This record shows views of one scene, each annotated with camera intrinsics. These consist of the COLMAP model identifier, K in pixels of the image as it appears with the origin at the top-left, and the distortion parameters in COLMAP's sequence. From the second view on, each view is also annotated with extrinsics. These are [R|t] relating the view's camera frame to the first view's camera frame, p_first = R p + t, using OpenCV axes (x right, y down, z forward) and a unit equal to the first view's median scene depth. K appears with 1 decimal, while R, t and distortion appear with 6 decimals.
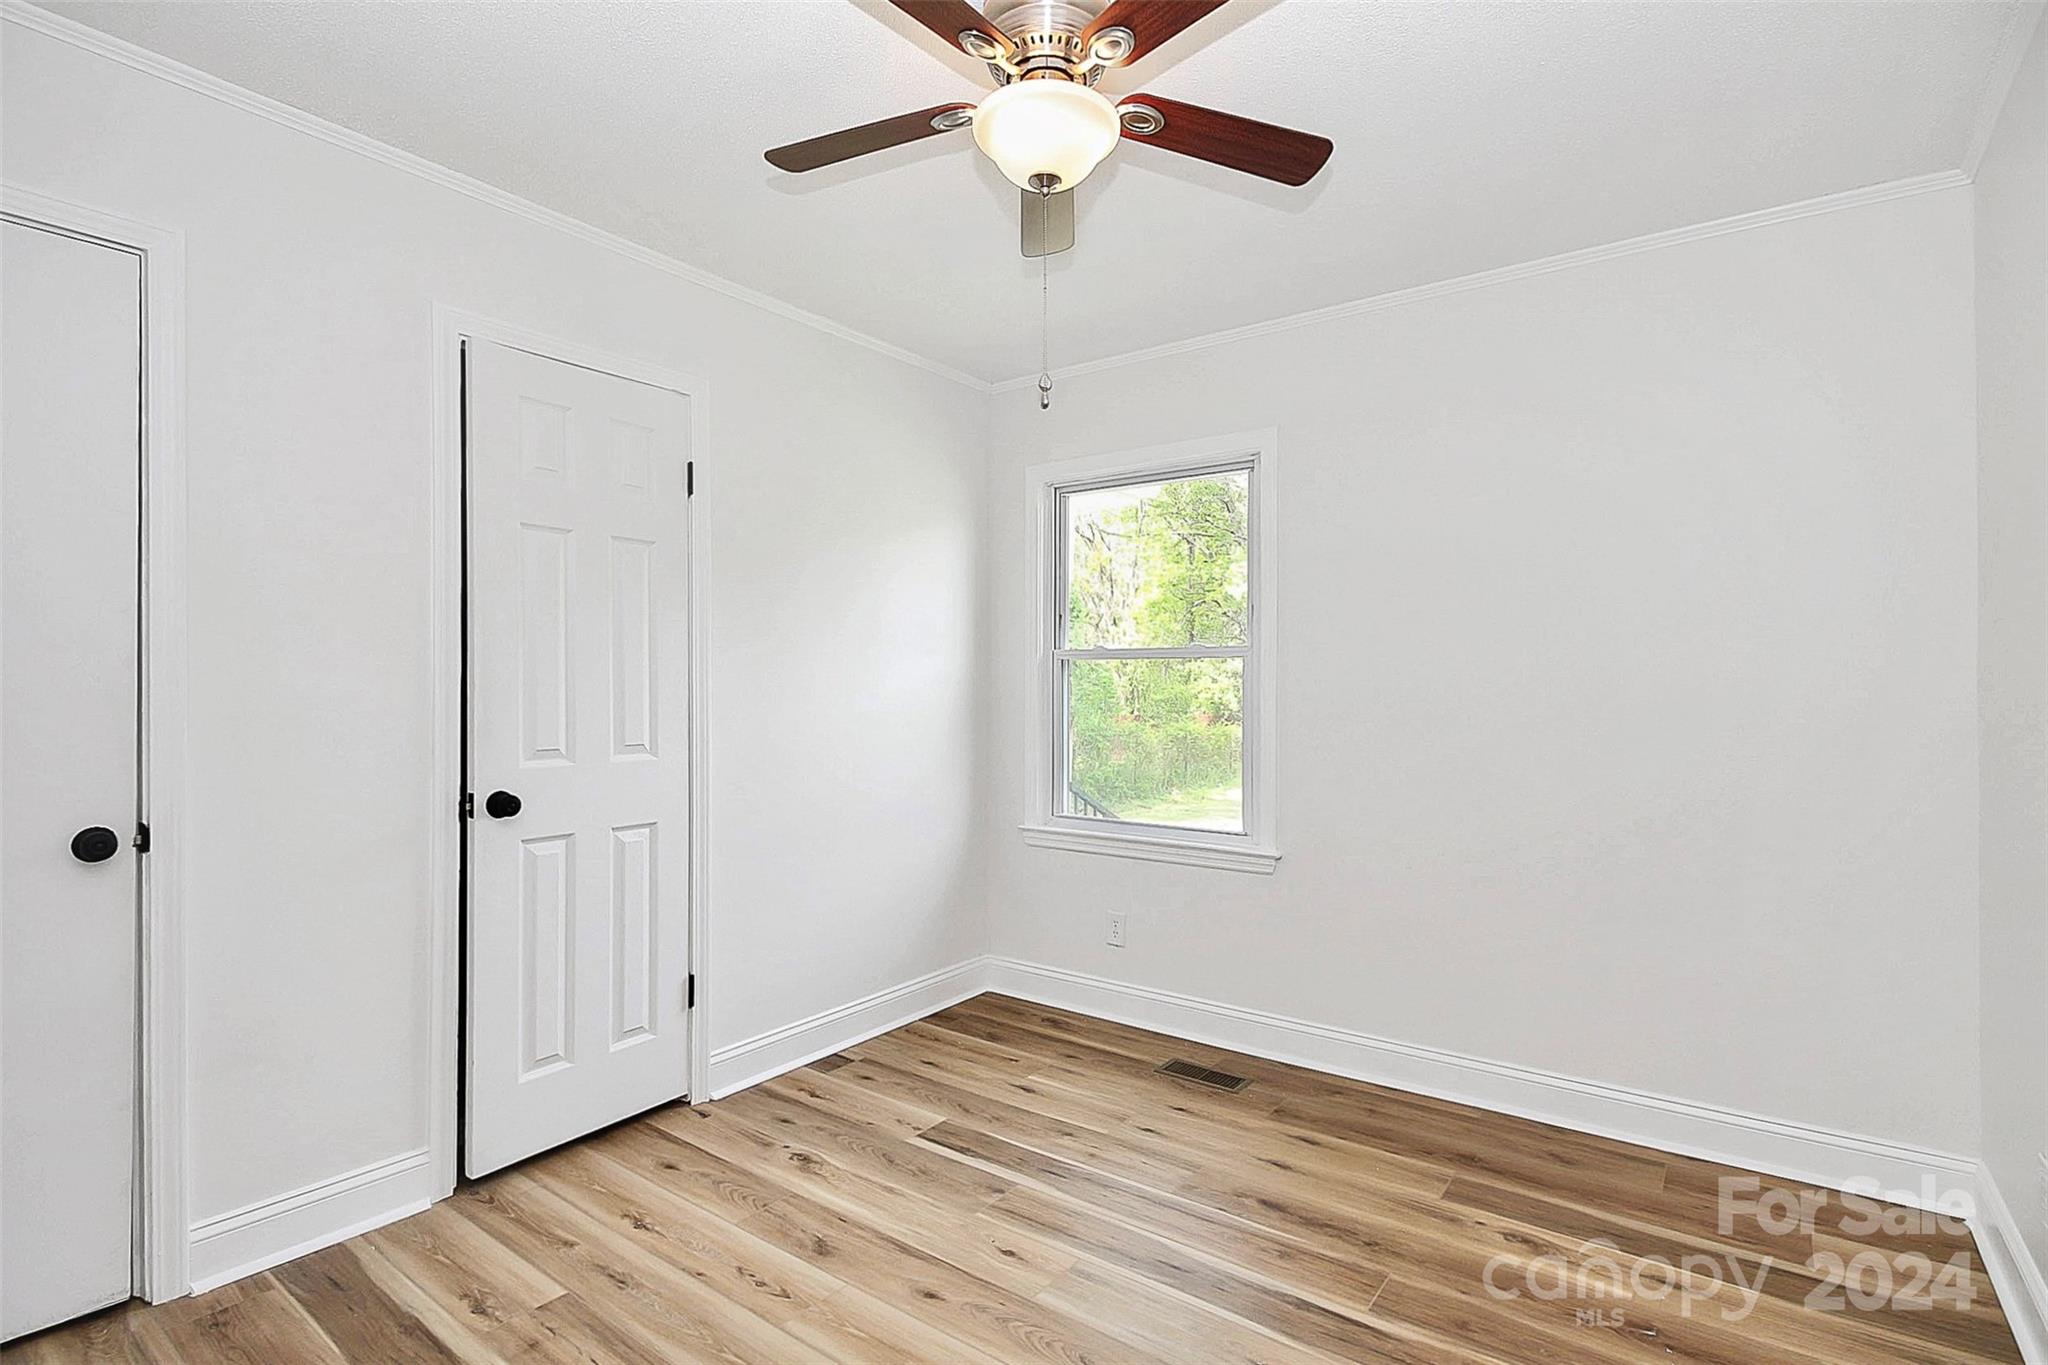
lens RADIAL K [[964.8, 0, 1020.1], [0, 964.8, 677.3], [0, 0, 1]] dist [-0.000792, -0.007285]
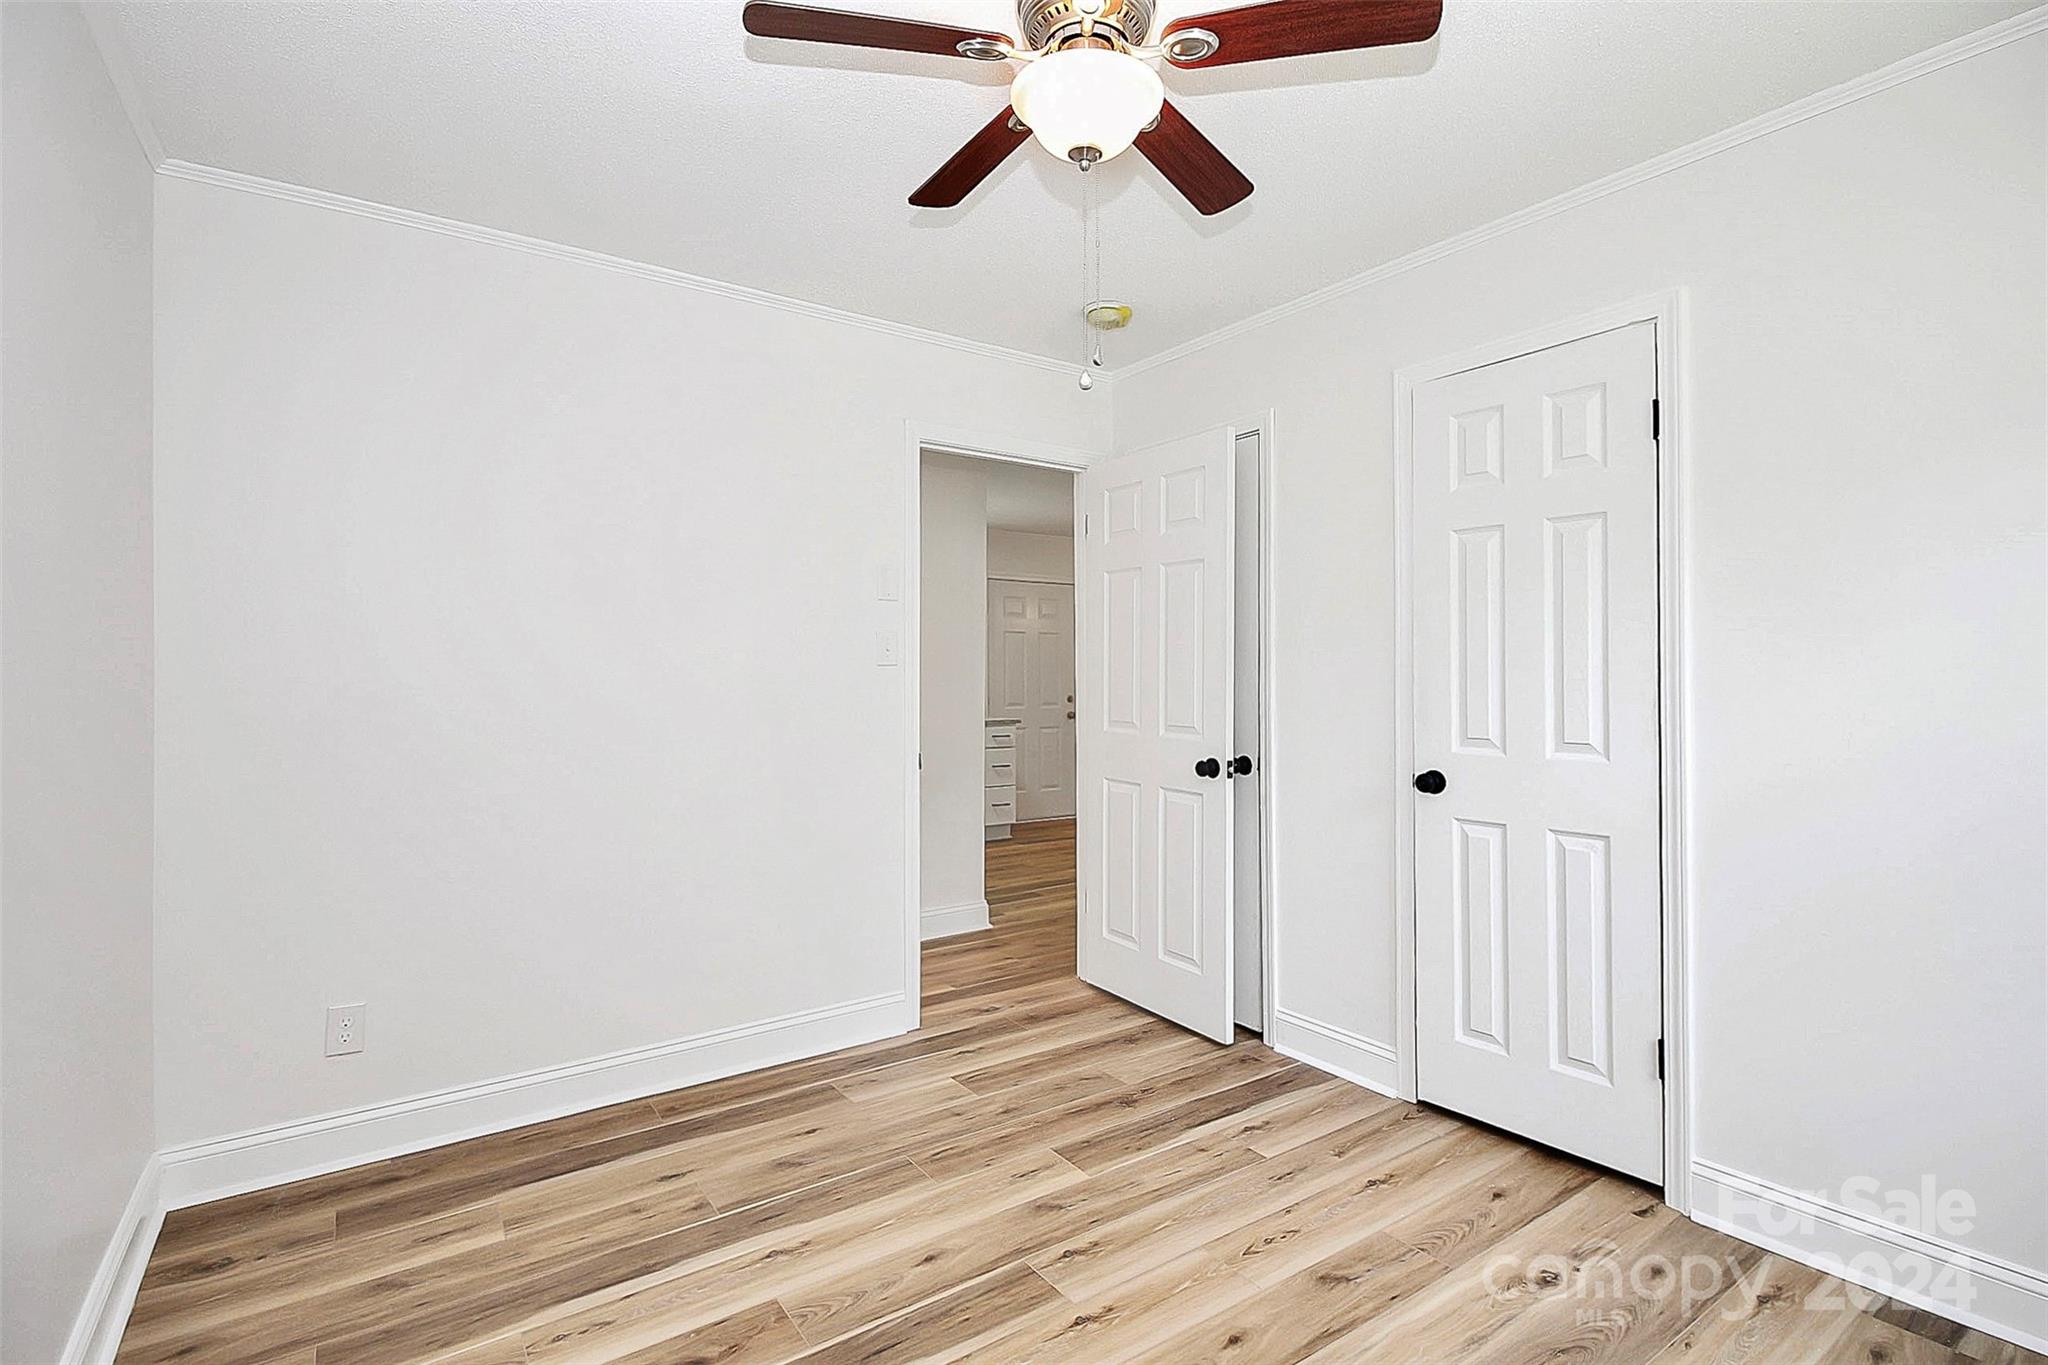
lens RADIAL K [[964.8, 0, 1036.0], [0, 964.8, 688.2], [0, 0, 1]] dist [-0.000792, -0.007285]
pose [[-0.267012, 0.011289, -0.963627, 0.640331], [0.003125, 0.999936, 0.010849, 0.009357], [0.963688, -0.000114, -0.267030, 0.818998]]
